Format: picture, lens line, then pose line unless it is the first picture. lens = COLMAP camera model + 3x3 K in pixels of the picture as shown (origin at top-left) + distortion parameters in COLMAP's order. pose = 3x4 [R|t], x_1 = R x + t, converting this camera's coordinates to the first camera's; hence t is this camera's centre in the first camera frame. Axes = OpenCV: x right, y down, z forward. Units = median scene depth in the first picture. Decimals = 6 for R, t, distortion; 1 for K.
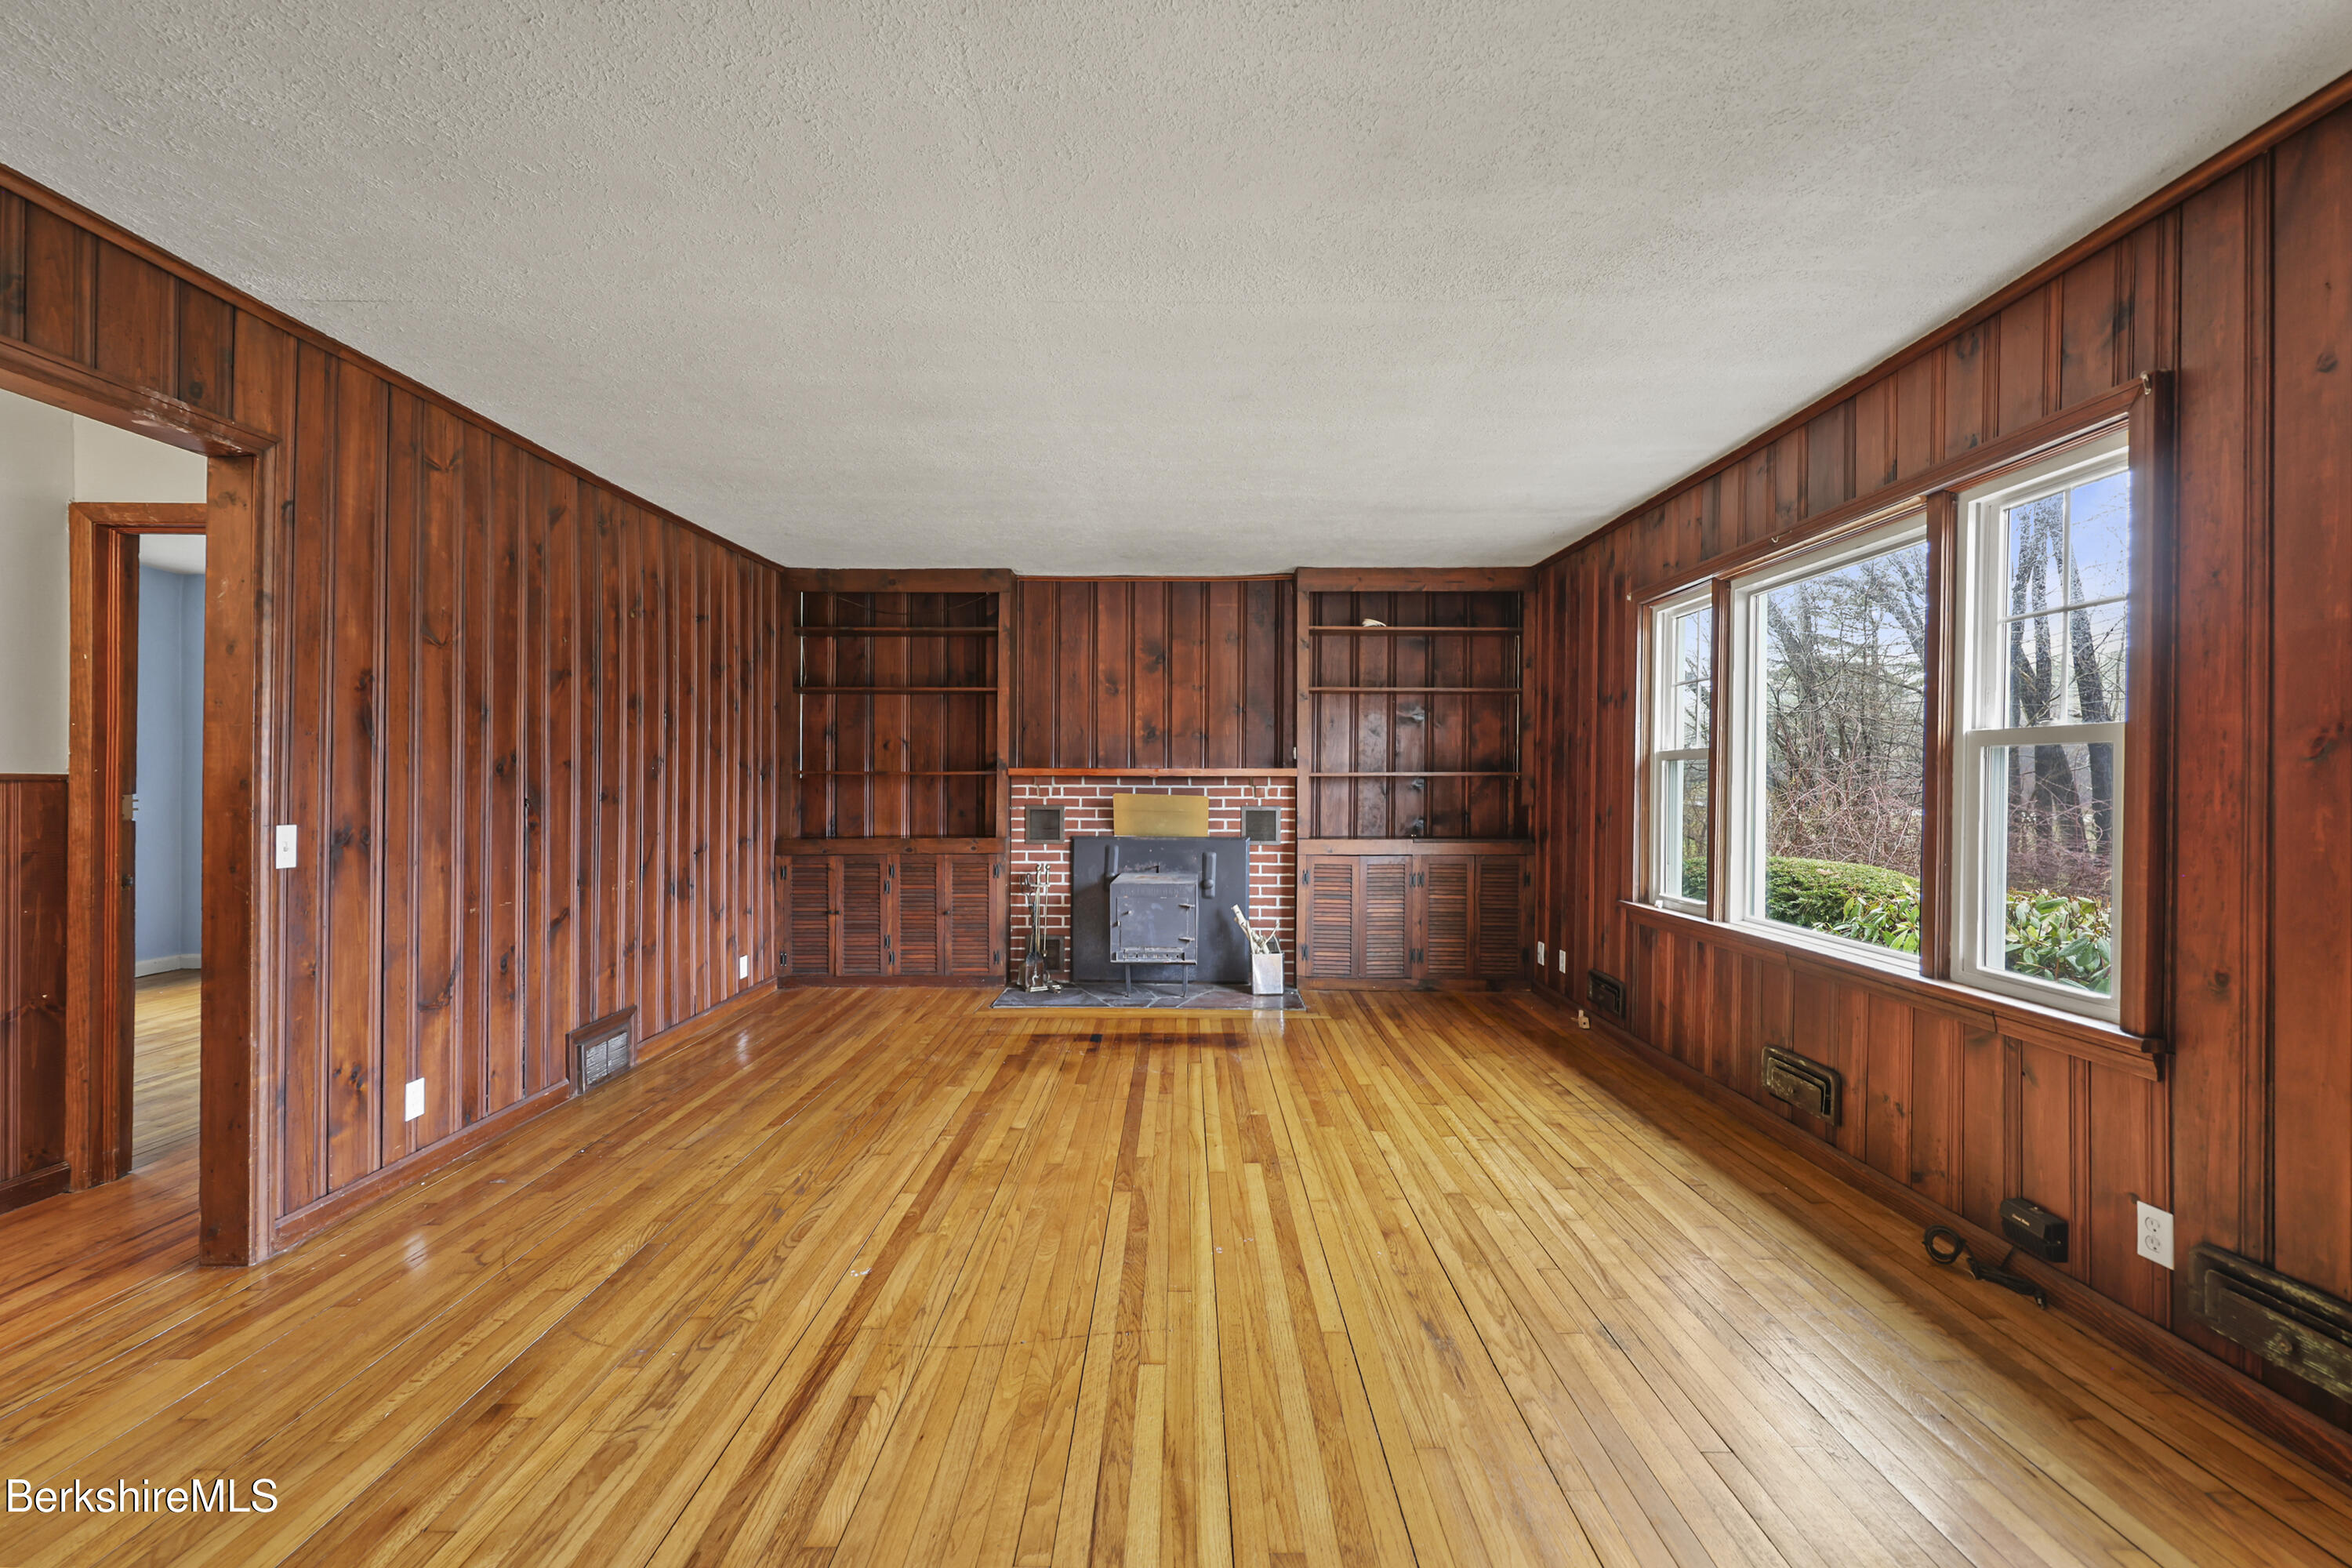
lens RADIAL K [[978.2, 0, 1181.3], [0, 978.2, 781.6], [0, 0, 1]] dist [0.000589, 0.000037]
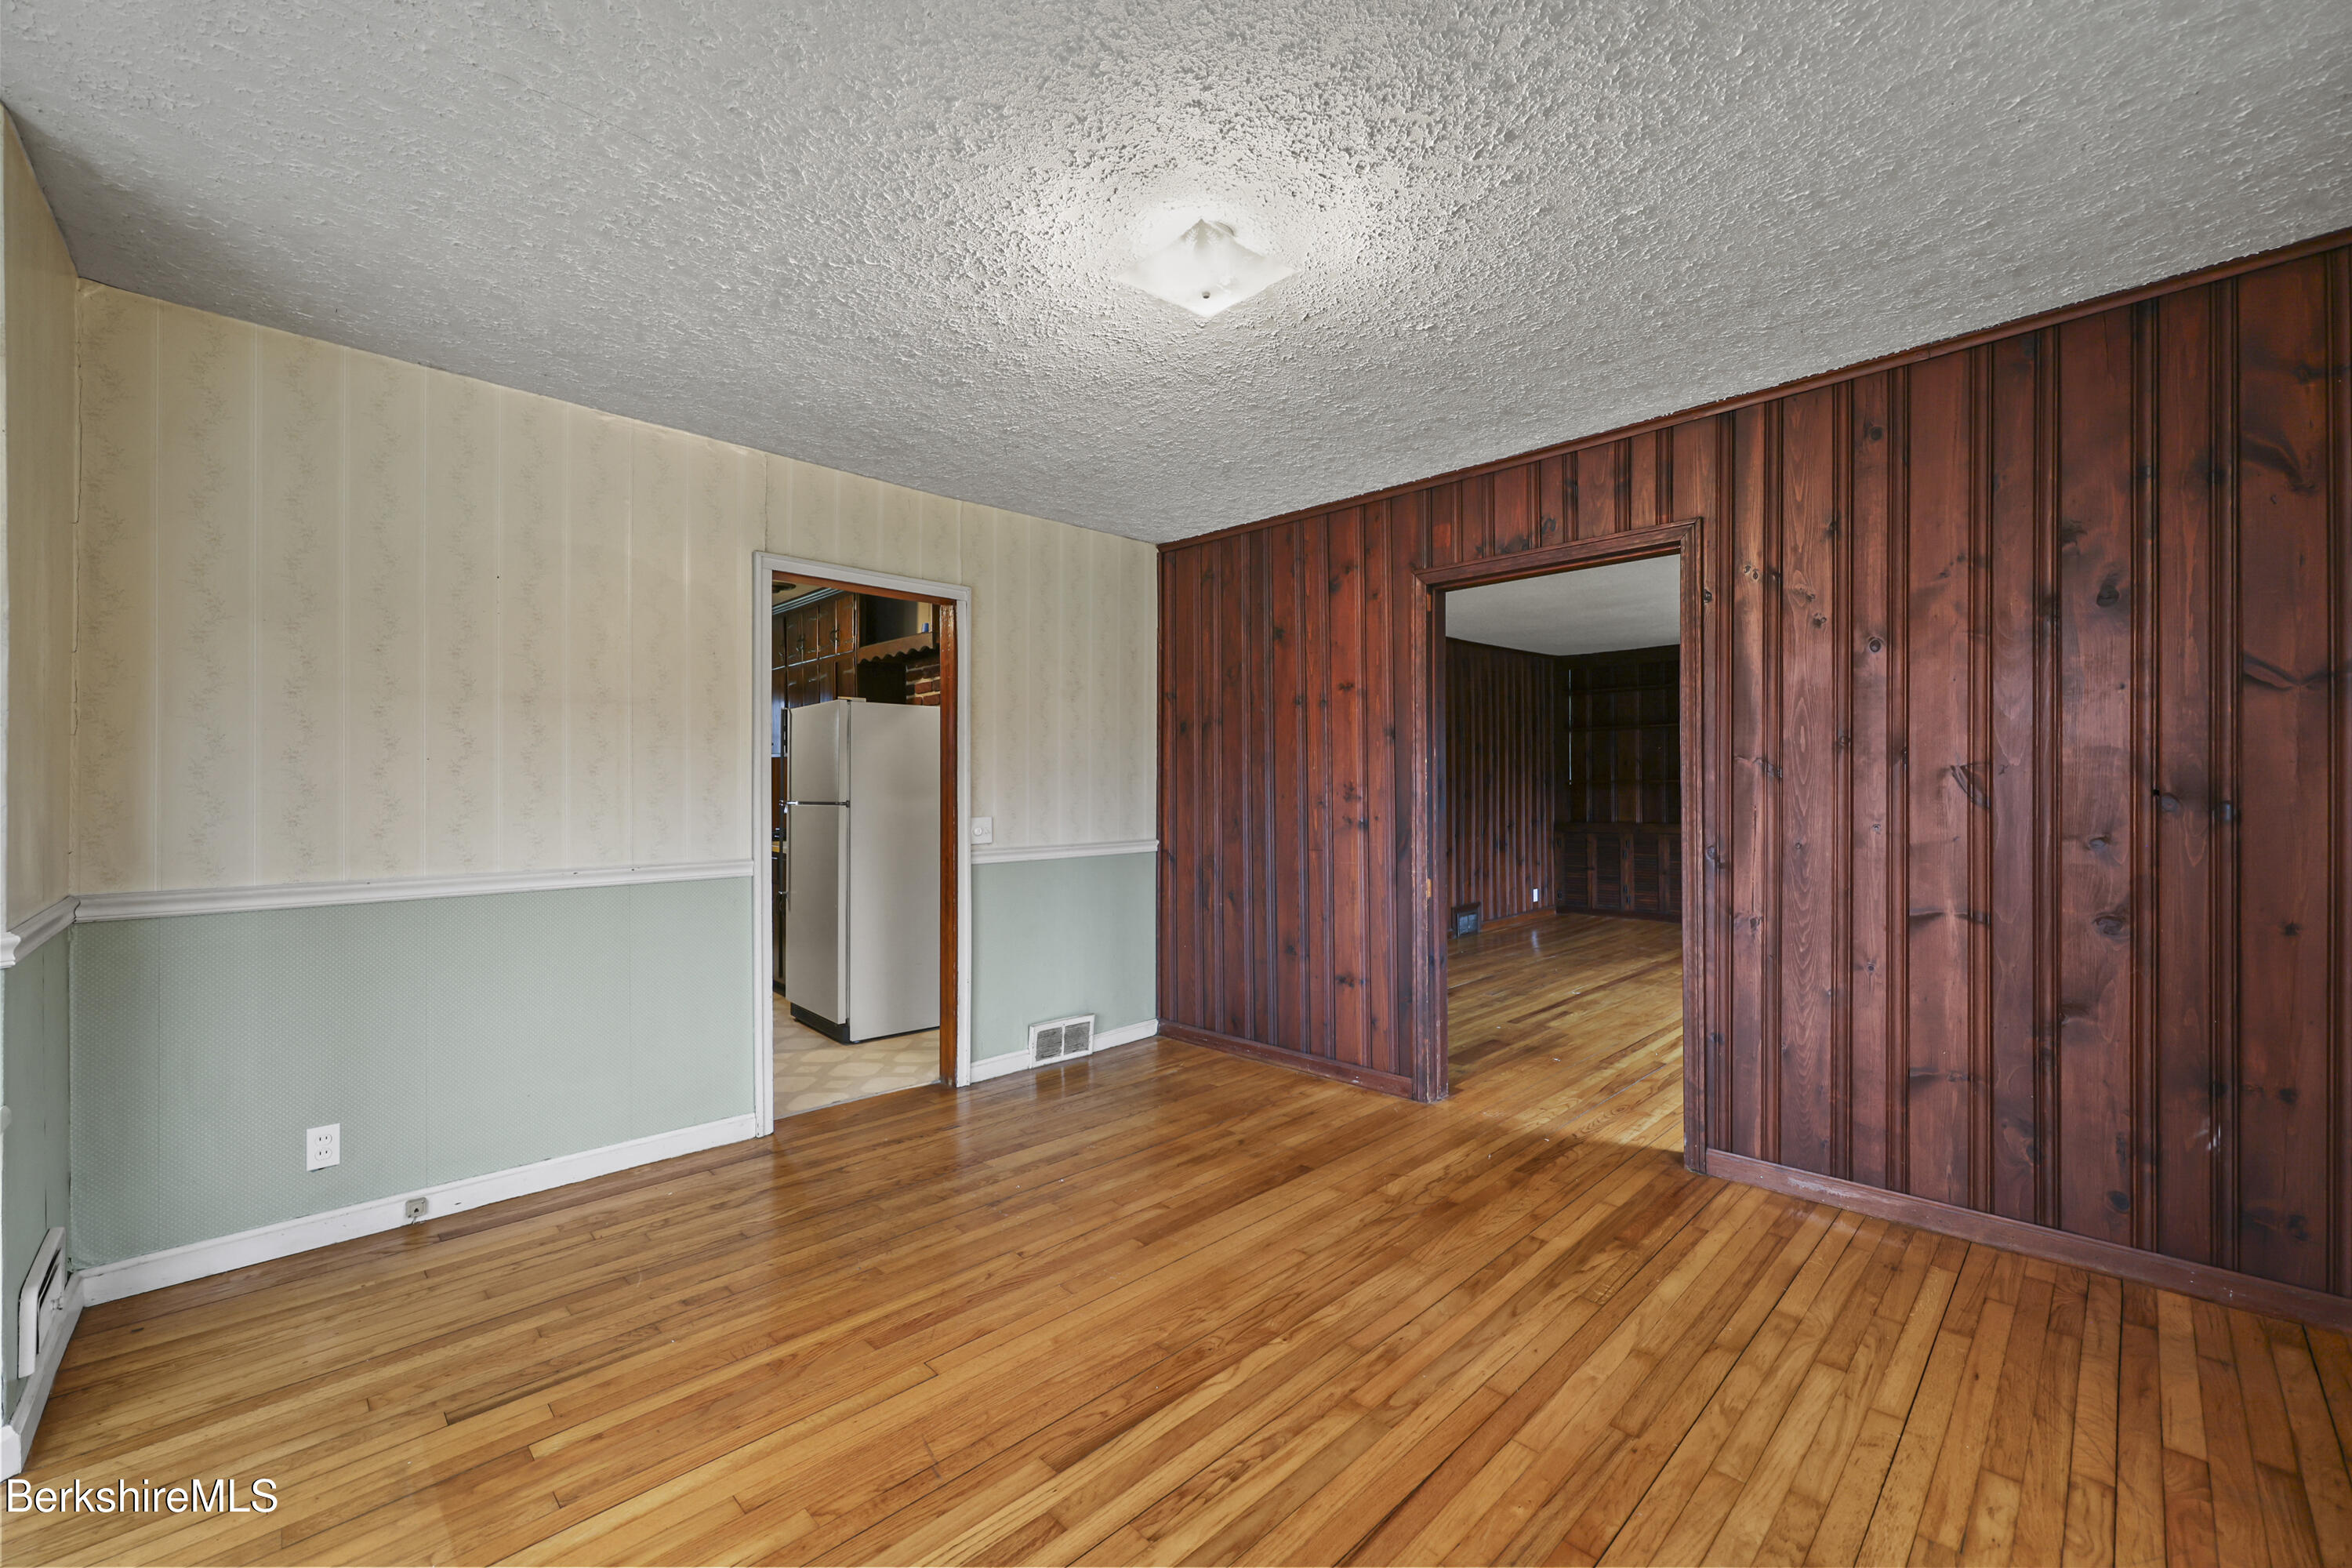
lens RADIAL K [[940.2, 0, 1188.4], [0, 940.2, 779.5], [0, 0, 1]] dist [0.000148, -0.000050]
pose [[0.705573, -0.010334, -0.708562, 0.298325], [0.005401, 0.999943, -0.009206, -0.001488], [0.708617, 0.002669, 0.705589, -0.604746]]
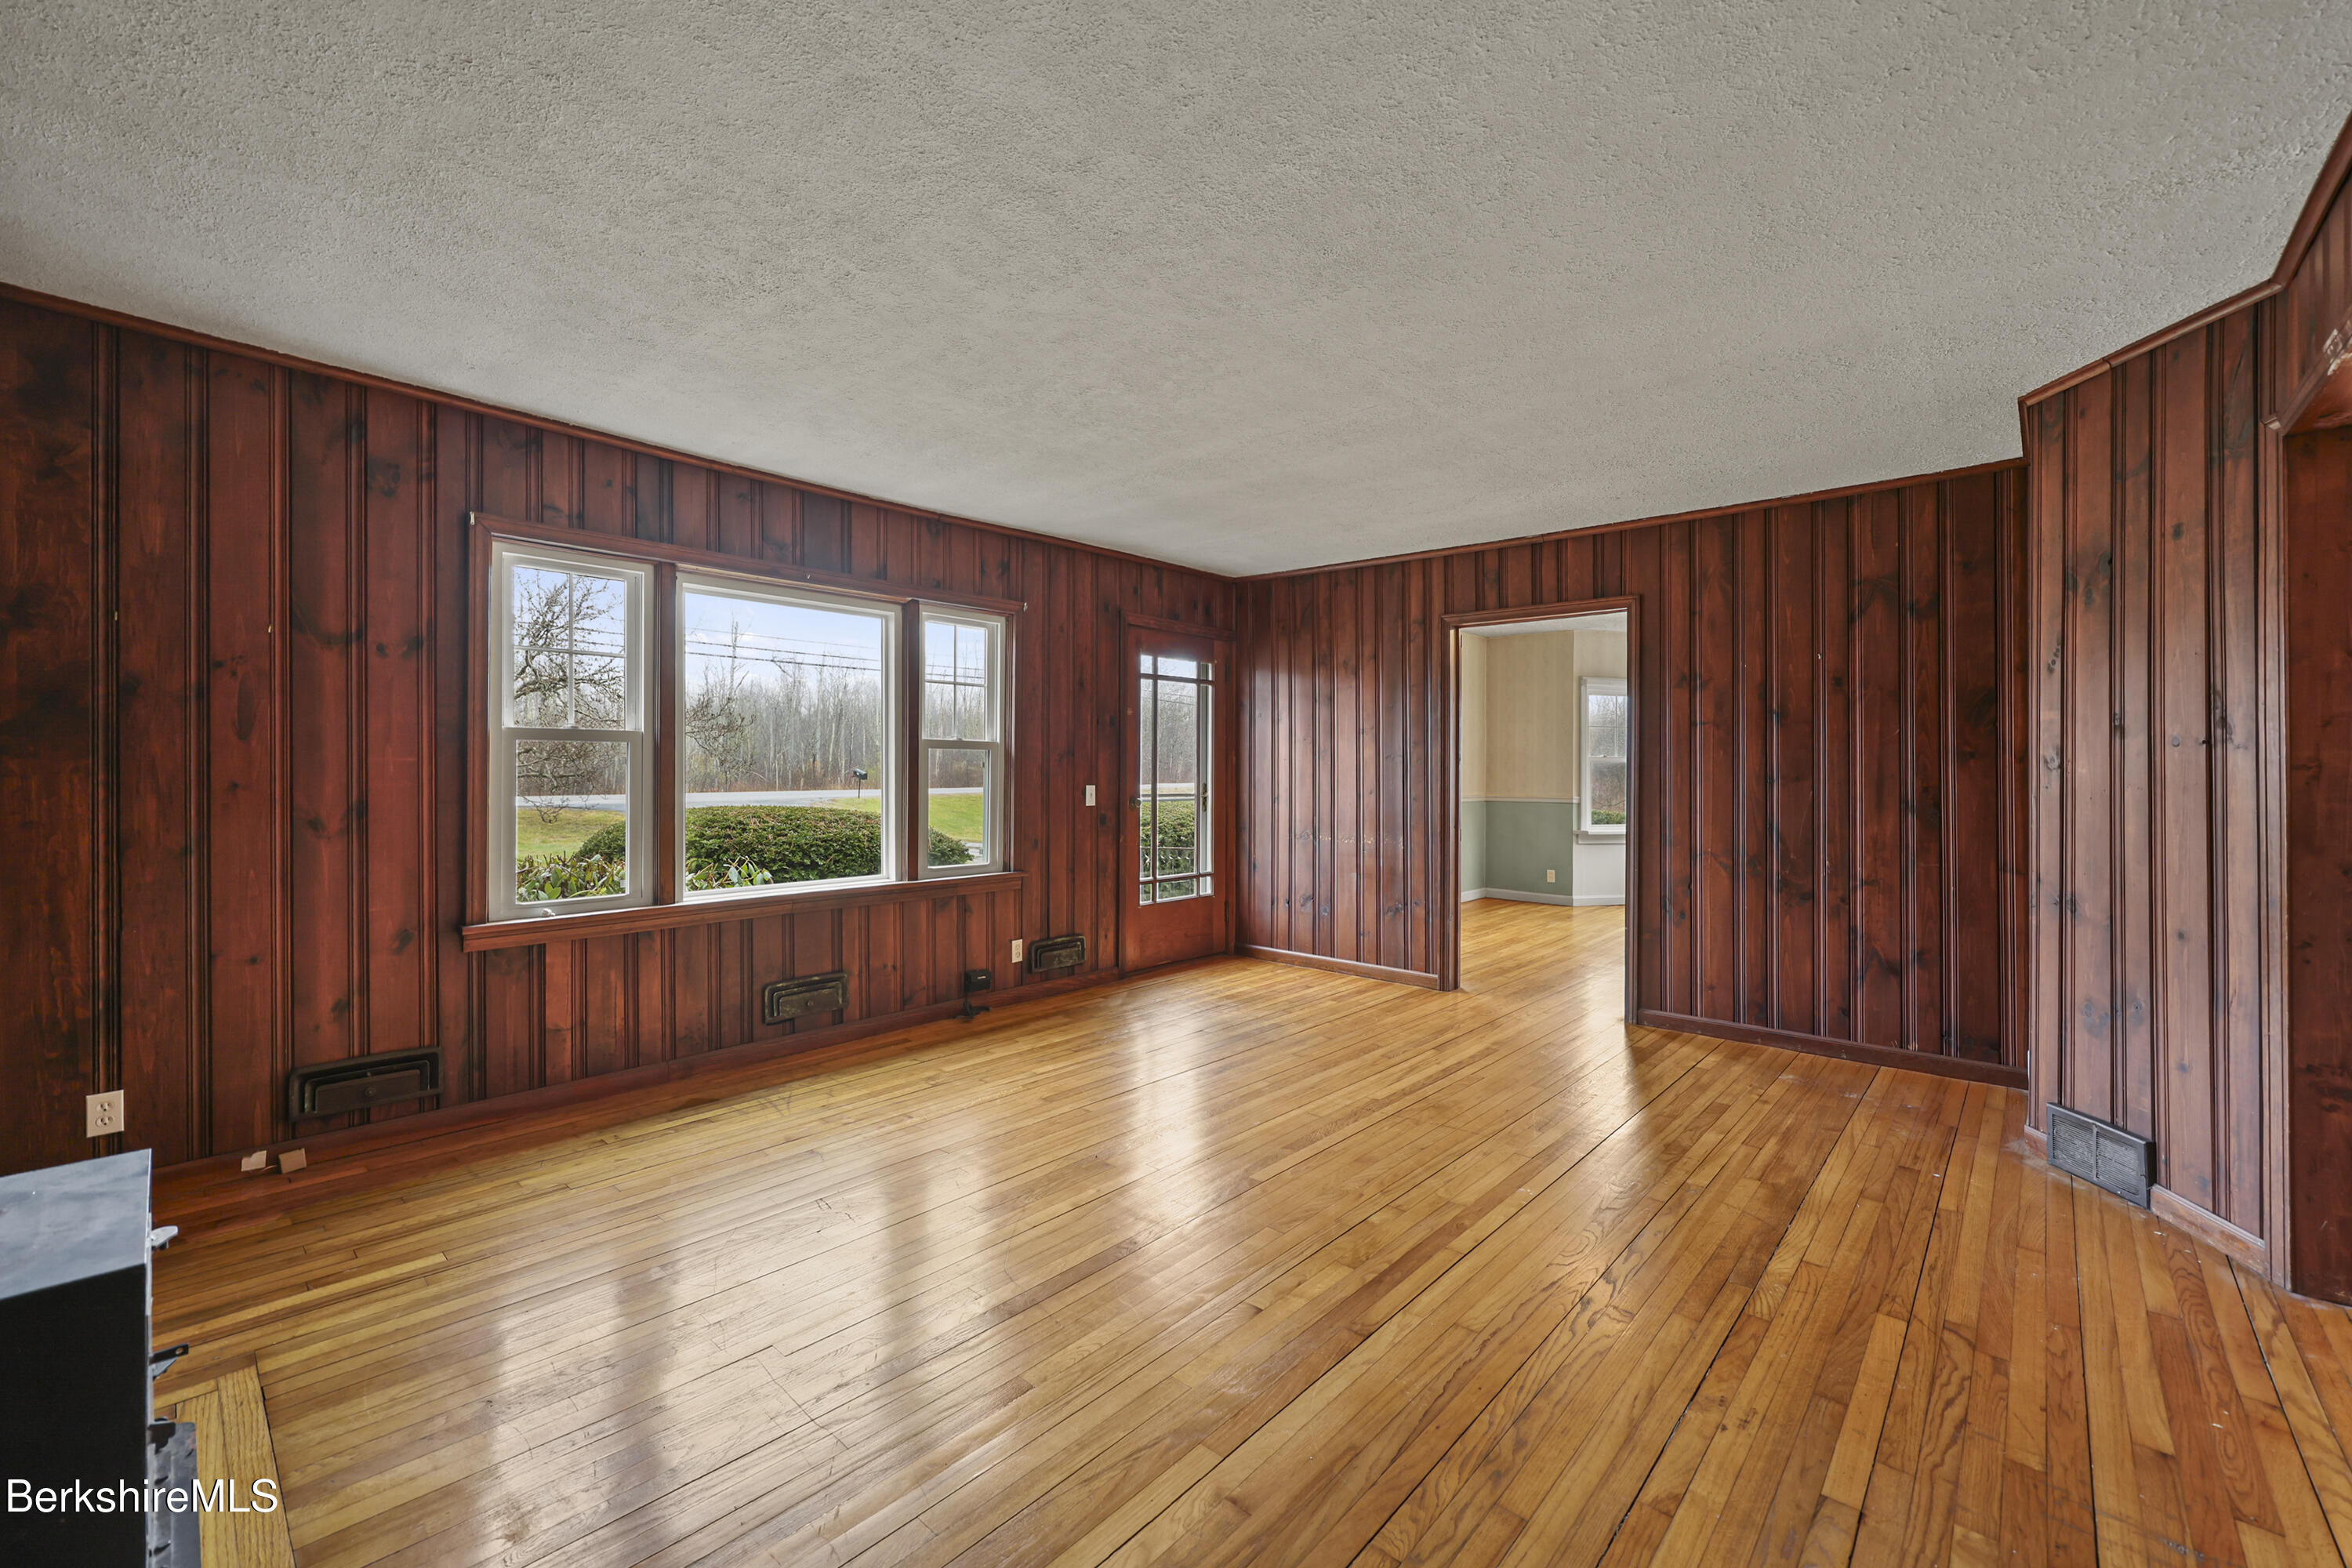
lens RADIAL K [[965.6, 0, 1181.0], [0, 965.6, 777.4], [0, 0, 1]] dist [0.000383, 0.000154]
pose [[-0.744400, -0.012003, 0.667626, -0.368895], [-0.005840, 0.999917, 0.011466, -0.002044], [-0.667708, 0.004636, -0.744409, 0.999590]]
